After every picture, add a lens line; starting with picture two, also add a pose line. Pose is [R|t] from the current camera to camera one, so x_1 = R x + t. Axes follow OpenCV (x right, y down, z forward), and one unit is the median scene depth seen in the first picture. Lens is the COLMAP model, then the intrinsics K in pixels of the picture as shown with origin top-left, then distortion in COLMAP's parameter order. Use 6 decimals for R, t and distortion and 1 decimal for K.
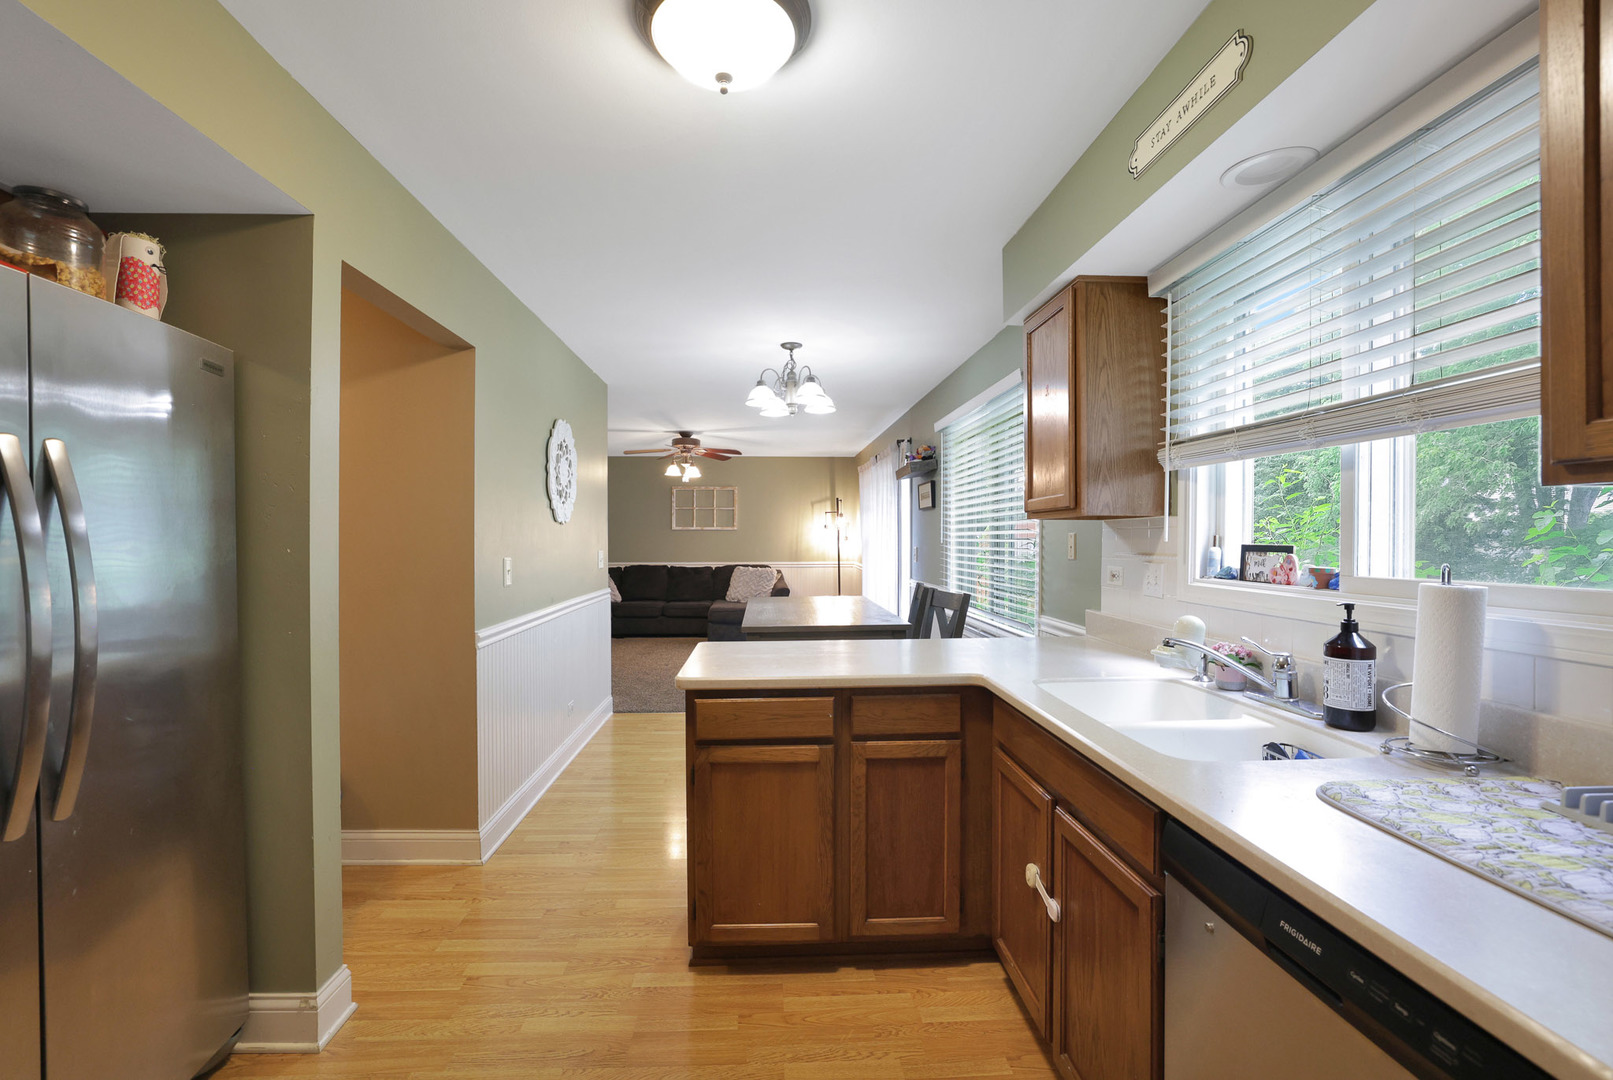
lens RADIAL K [[733.9, 0, 798.8], [0, 733.9, 541.6], [0, 0, 1]] dist [-0.003294, 0.000626]
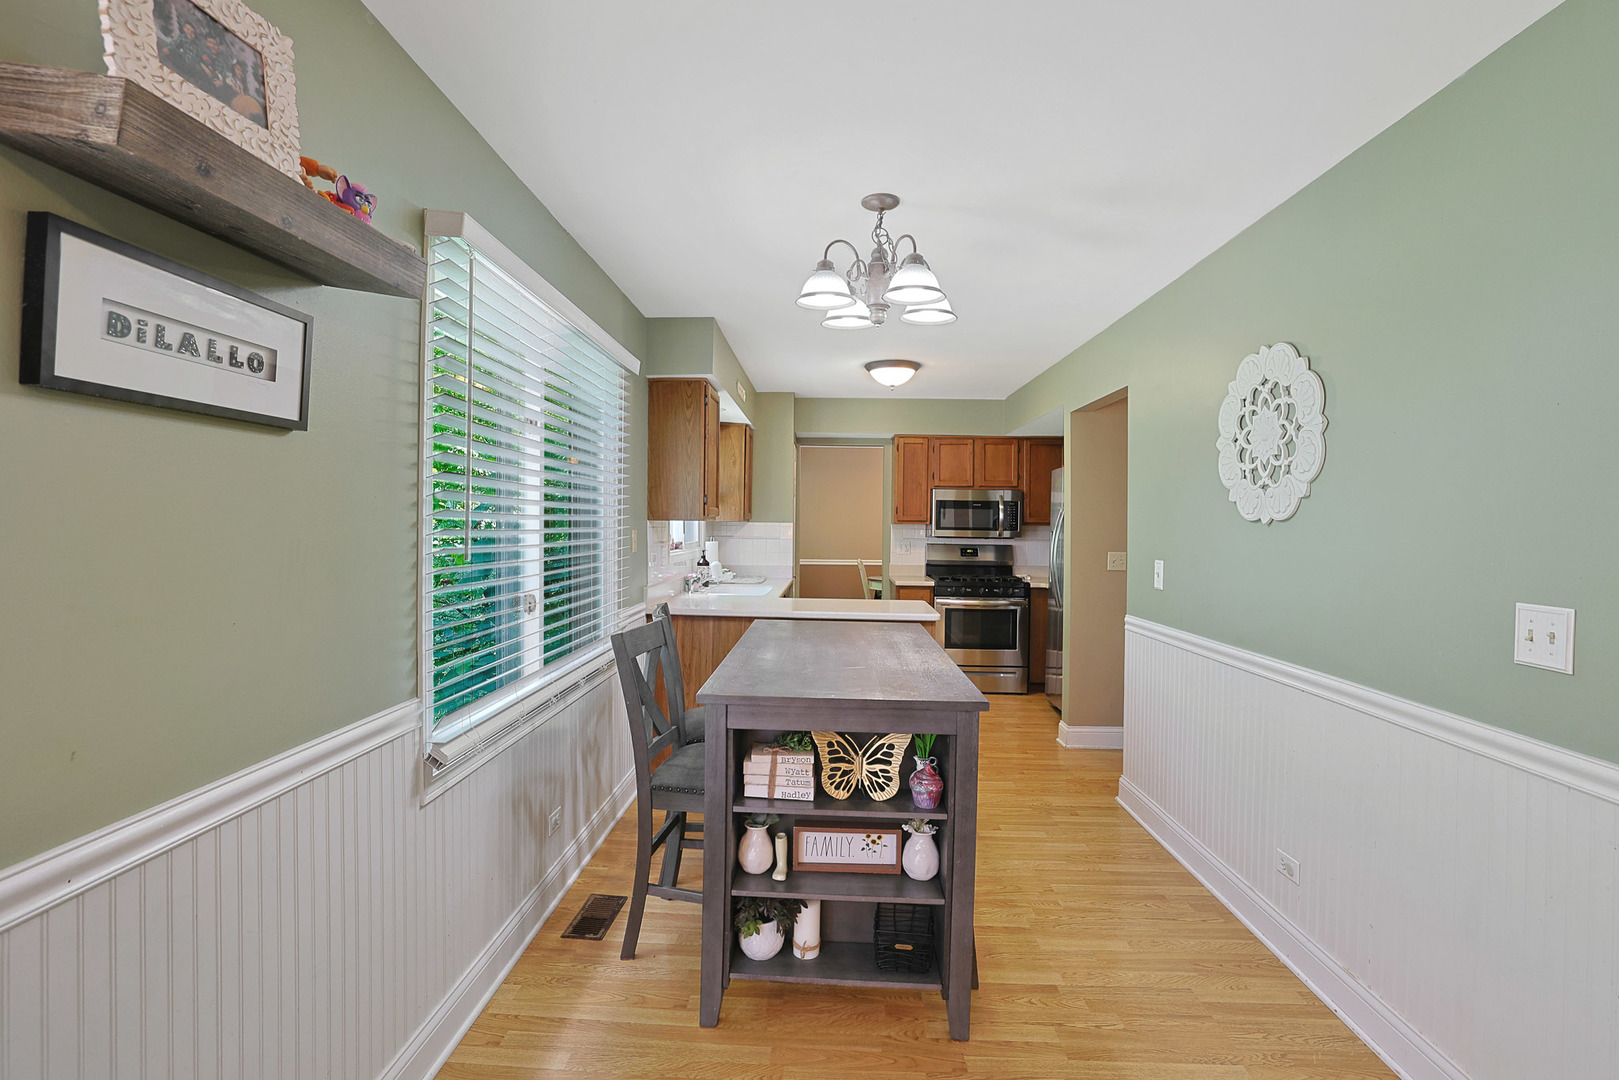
lens RADIAL K [[736.7, 0, 801.8], [0, 736.7, 541.6], [0, 0, 1]] dist [-0.003294, 0.000626]
pose [[-0.996044, -0.013250, 0.087871, -0.000326], [-0.010456, 0.999428, 0.032176, -0.019900], [-0.088247, 0.031130, -0.995612, 1.253075]]
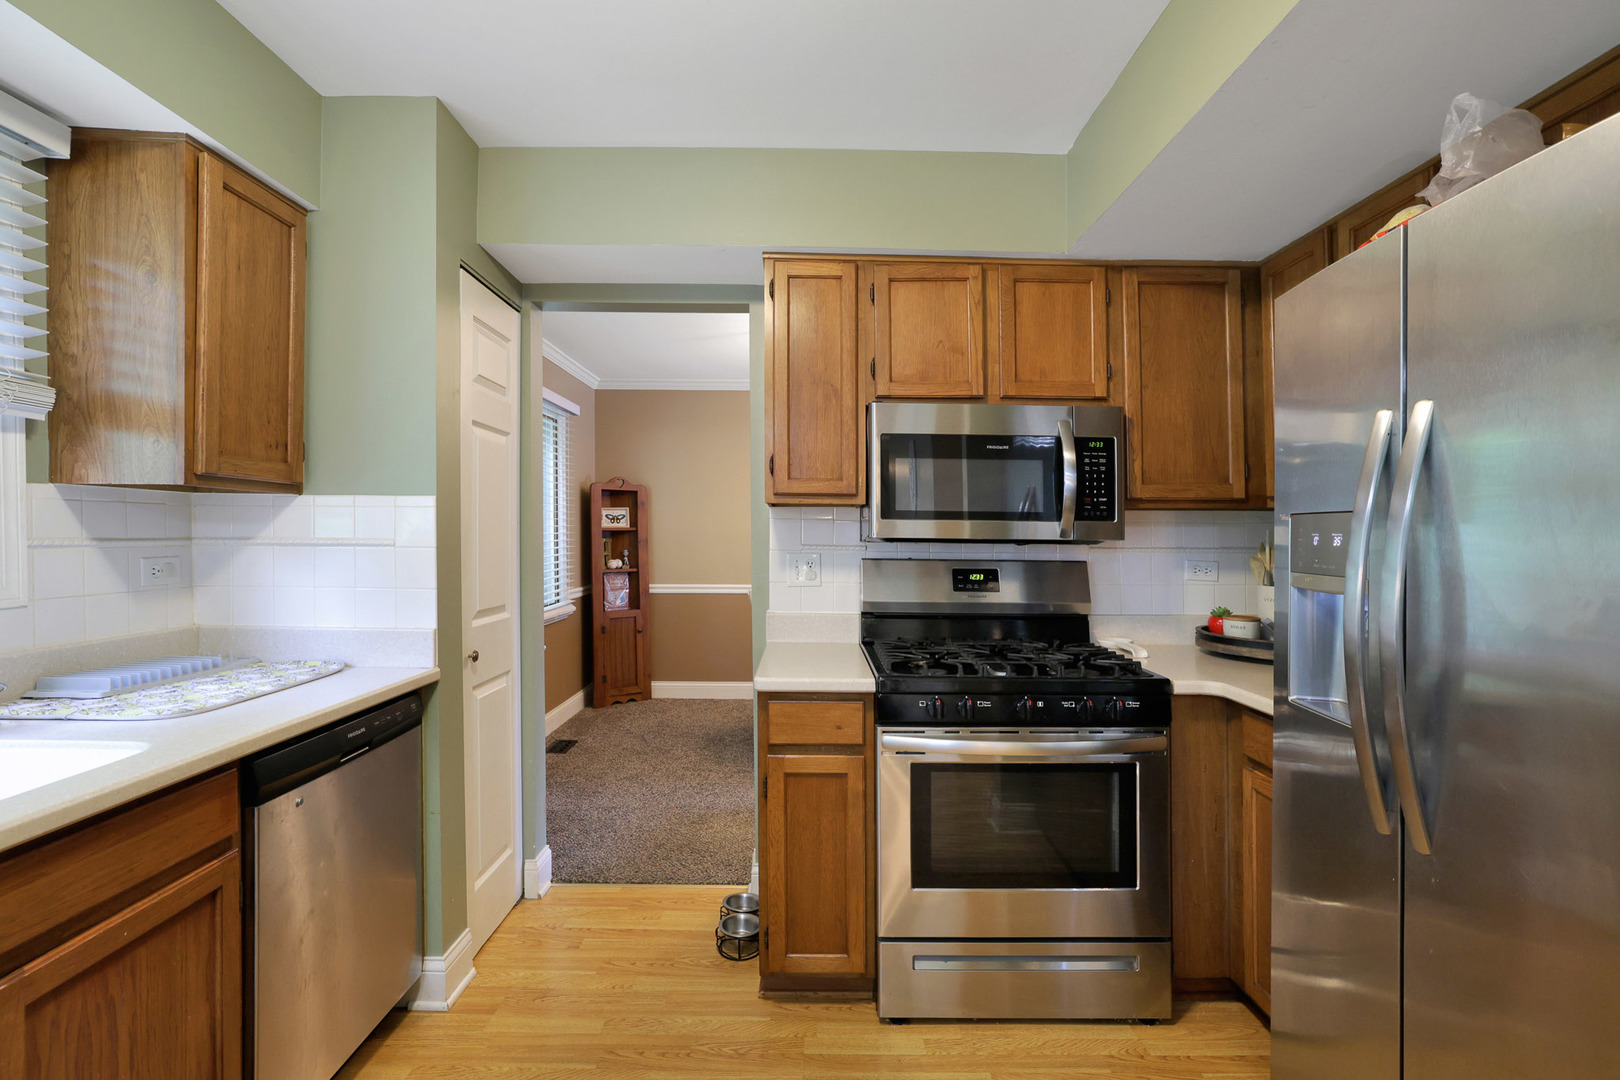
lens RADIAL K [[740.8, 0, 854.1], [0, 740.8, 552.1], [0, 0, 1]] dist [-0.029401, -0.000042]
pose [[-0.999702, -0.003076, -0.024224, -0.085812], [-0.003858, 0.999472, 0.032275, 0.002695], [0.024112, 0.032359, -0.999185, 0.465186]]
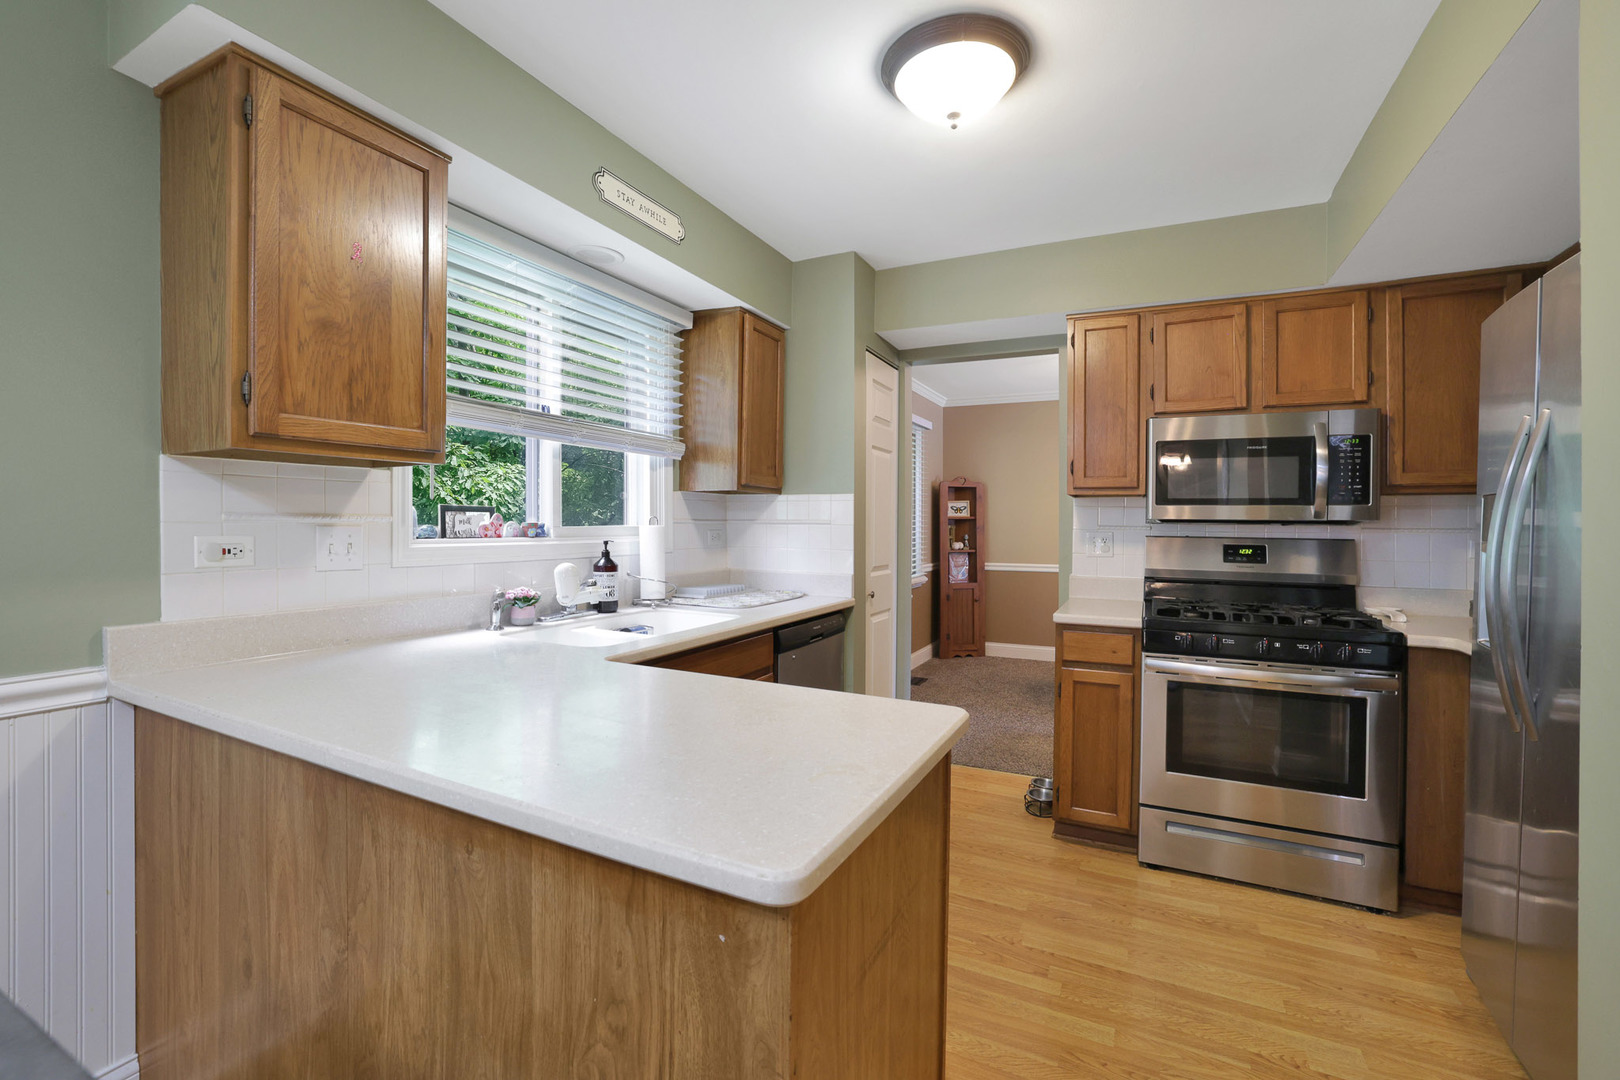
lens RADIAL K [[700.2, 0, 794.5], [0, 700.2, 530.7], [0, 0, 1]] dist [-0.026776, 0.000407]
pose [[-0.870109, -0.010970, 0.492738, -0.132733], [-0.003670, 0.999869, 0.015781, 0.009404], [-0.492846, 0.011923, -0.870035, 0.638722]]
